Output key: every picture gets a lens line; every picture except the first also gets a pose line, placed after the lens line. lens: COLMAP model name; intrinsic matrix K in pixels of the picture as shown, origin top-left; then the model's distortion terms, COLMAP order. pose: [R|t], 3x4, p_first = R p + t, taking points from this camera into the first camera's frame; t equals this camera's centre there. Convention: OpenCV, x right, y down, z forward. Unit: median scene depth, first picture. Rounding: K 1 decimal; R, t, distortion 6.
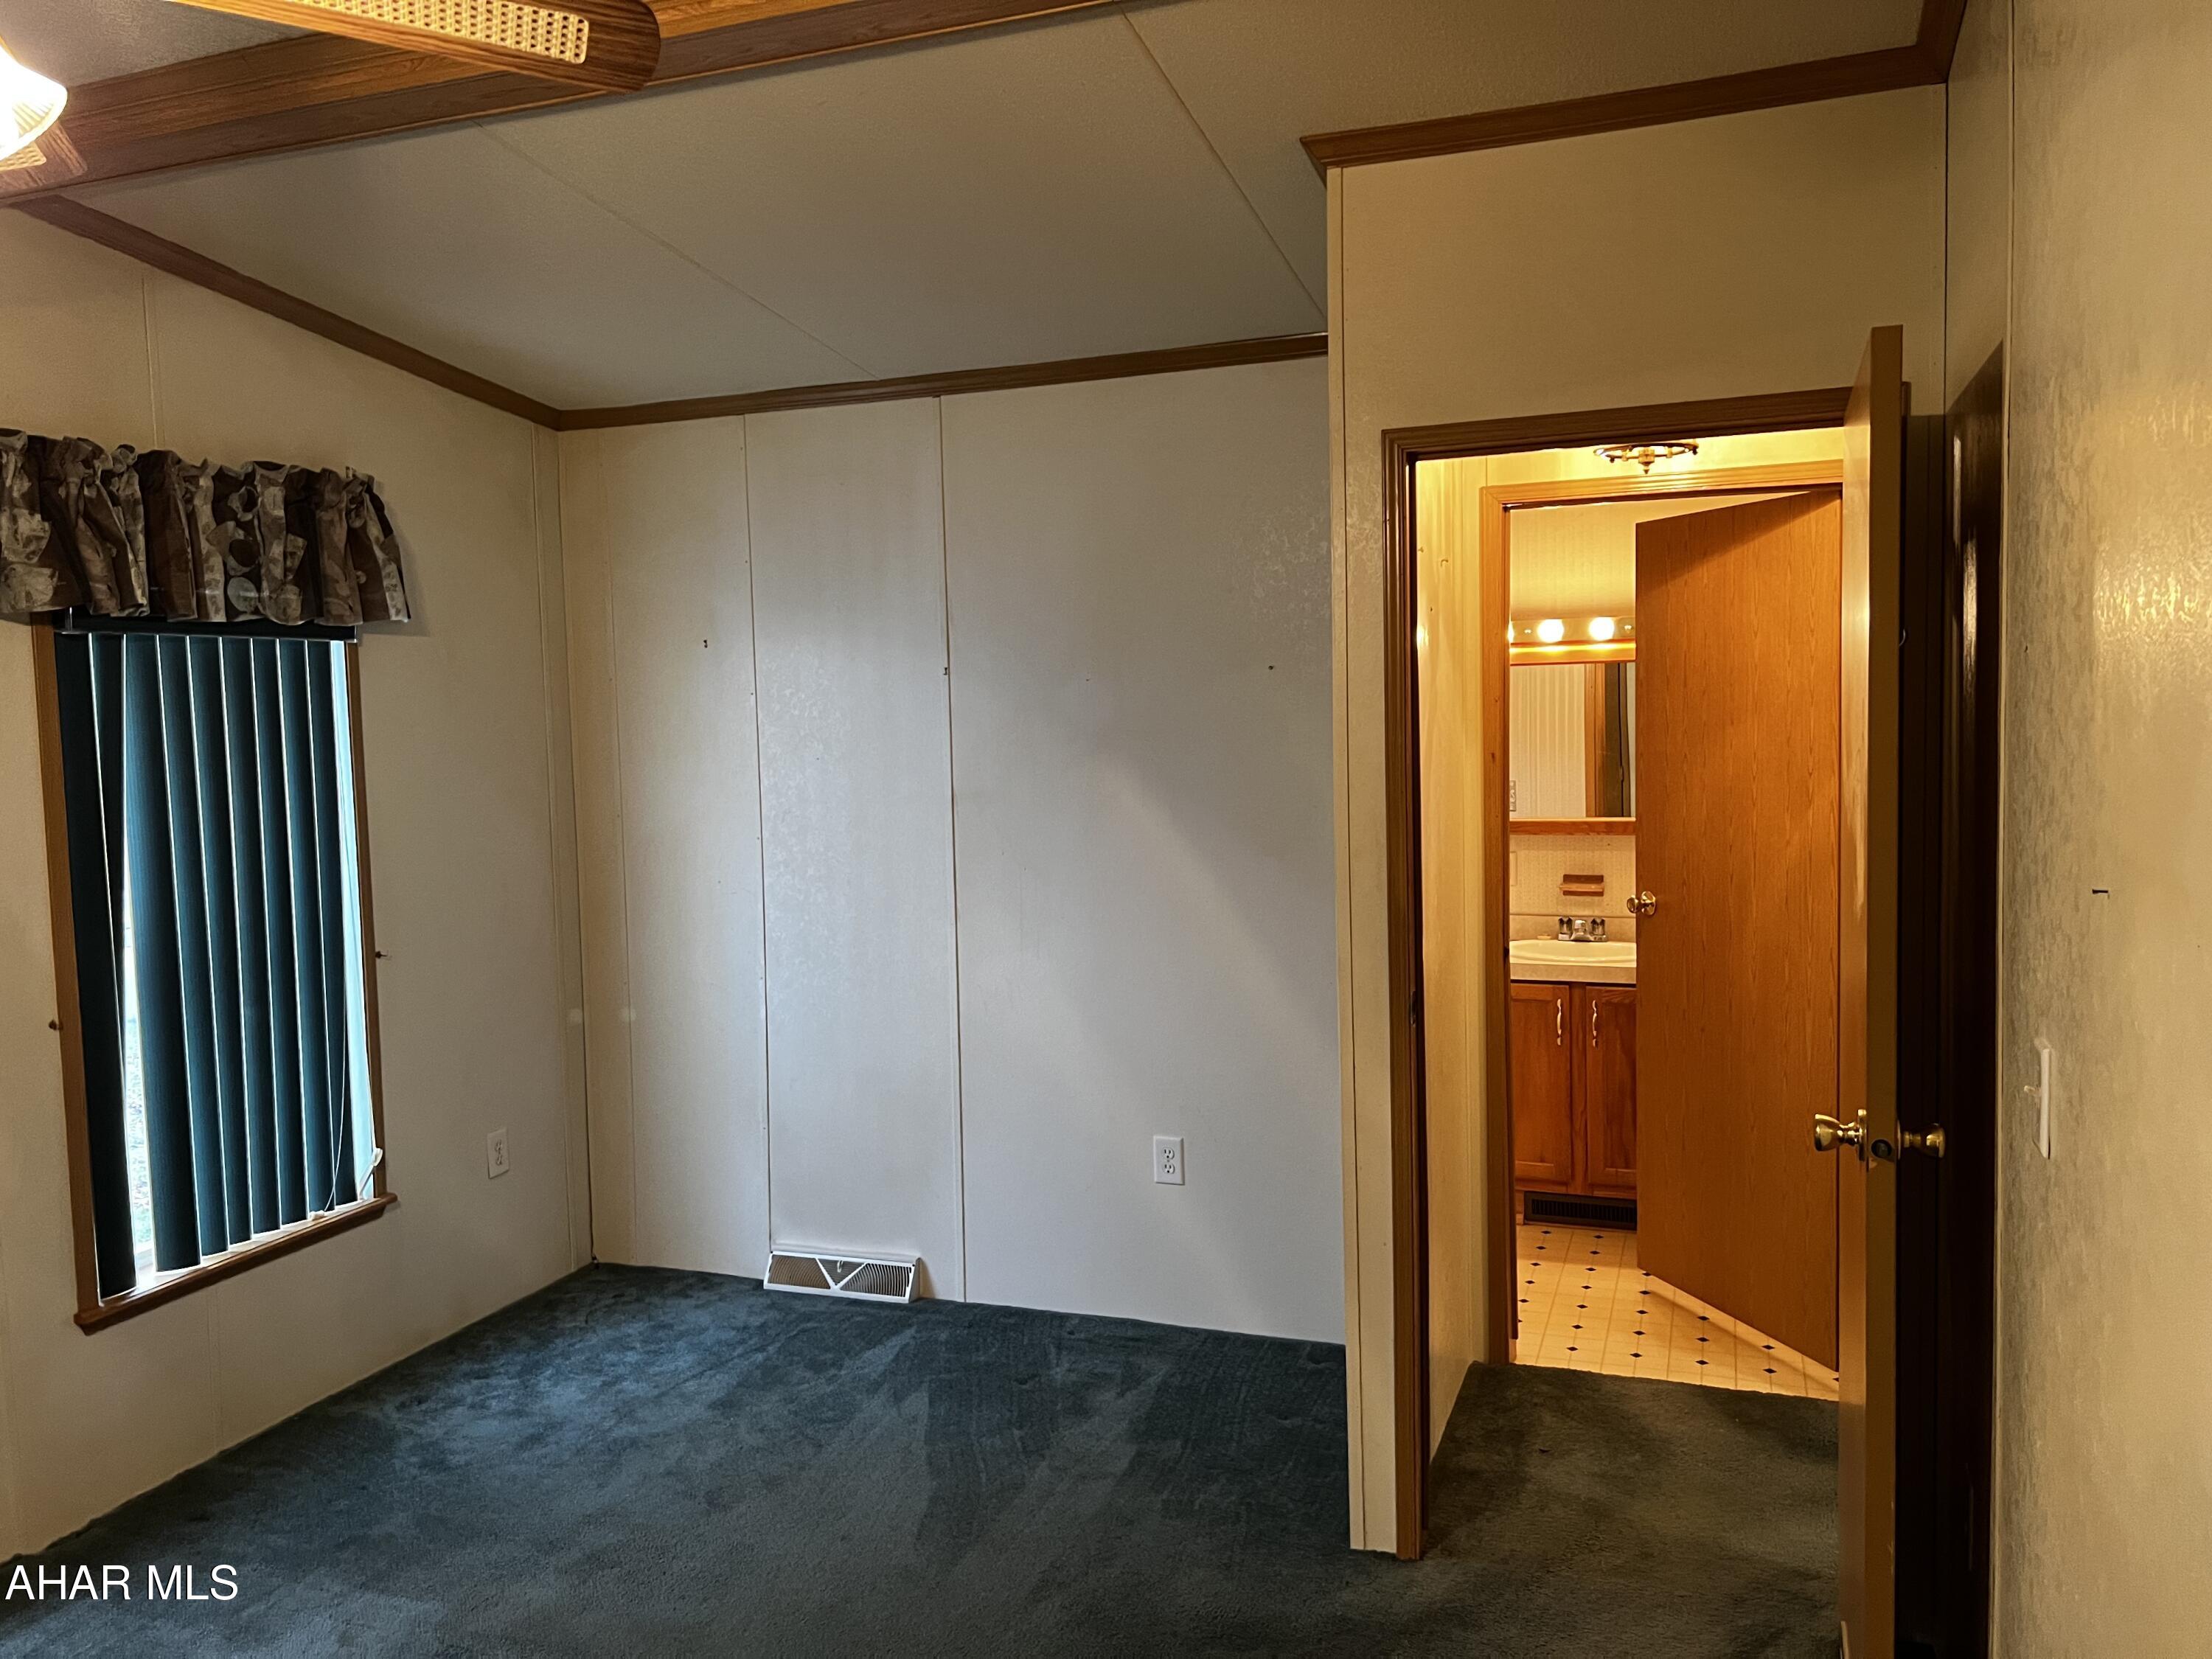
lens RADIAL K [[1660.8, 0, 1097.5], [0, 1660.8, 808.6], [0, 0, 1]] dist [0.061019, -0.057890]
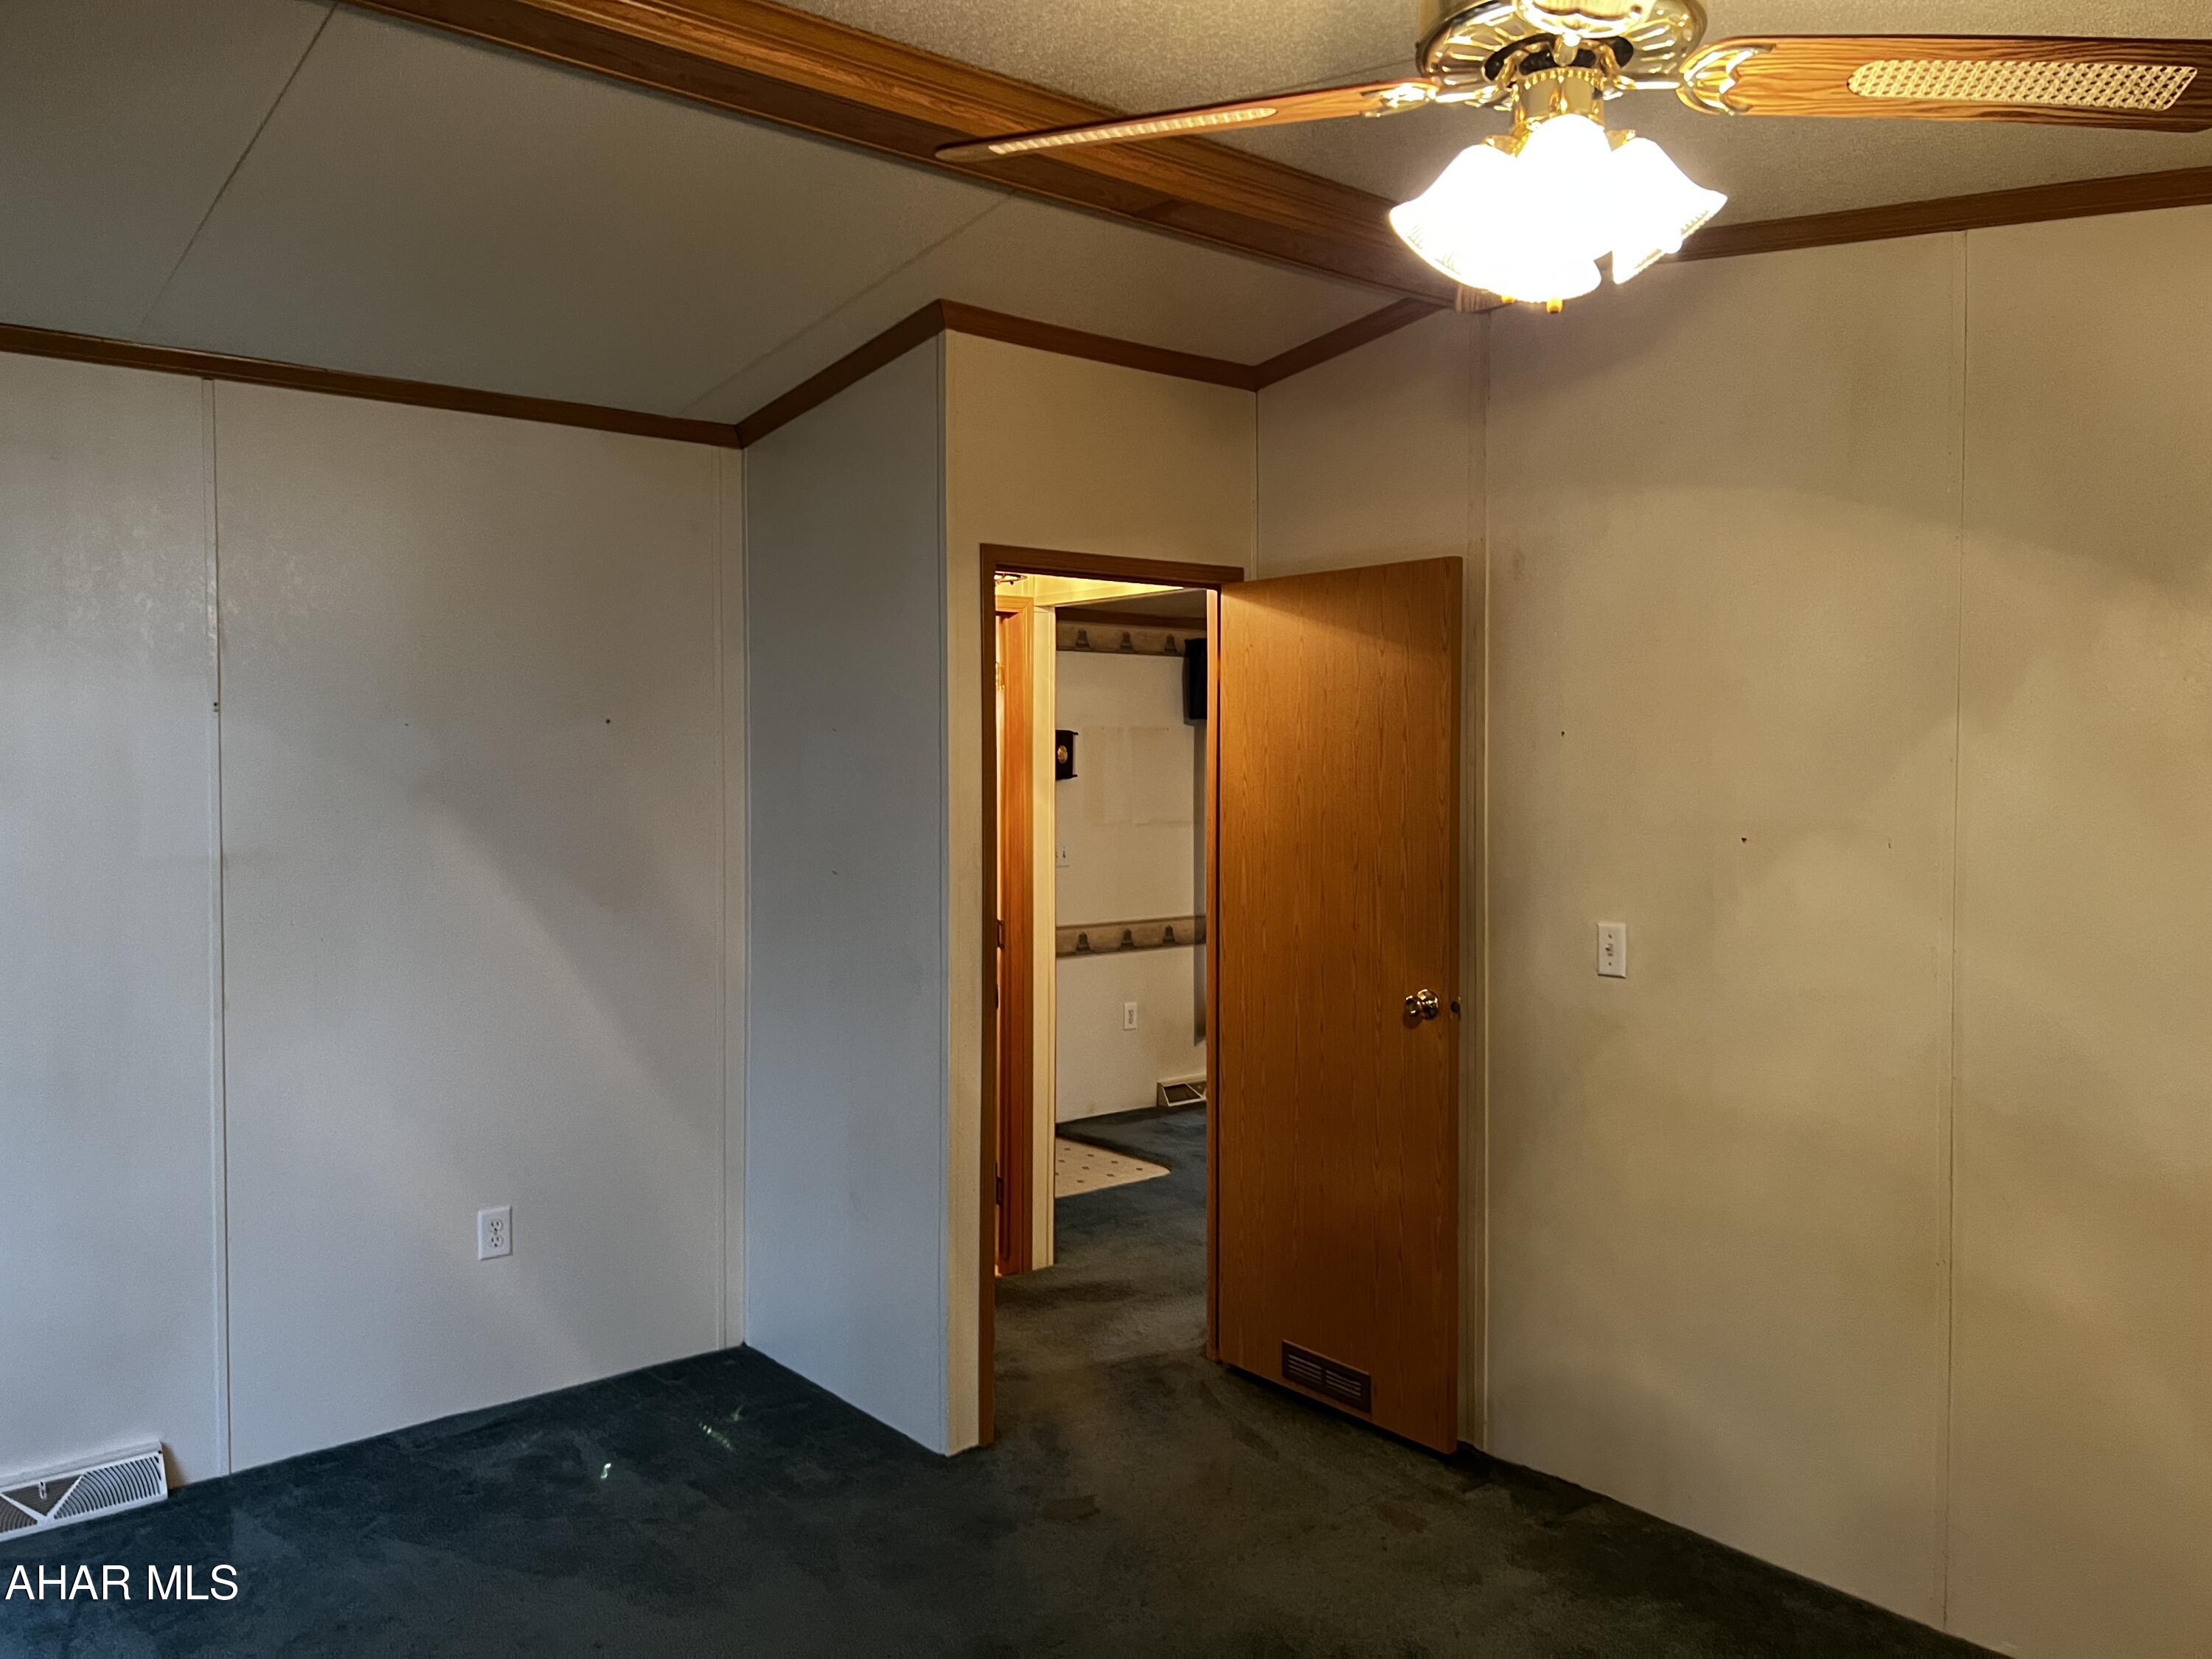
lens RADIAL K [[1660.8, 0, 1086.5], [0, 1660.8, 836.5], [0, 0, 1]] dist [0.061019, -0.057890]
pose [[0.496772, -0.012825, 0.867786, -0.620486], [0.043652, 0.998994, -0.010225, 0.008467], [-0.866783, 0.042960, 0.496832, 0.217820]]
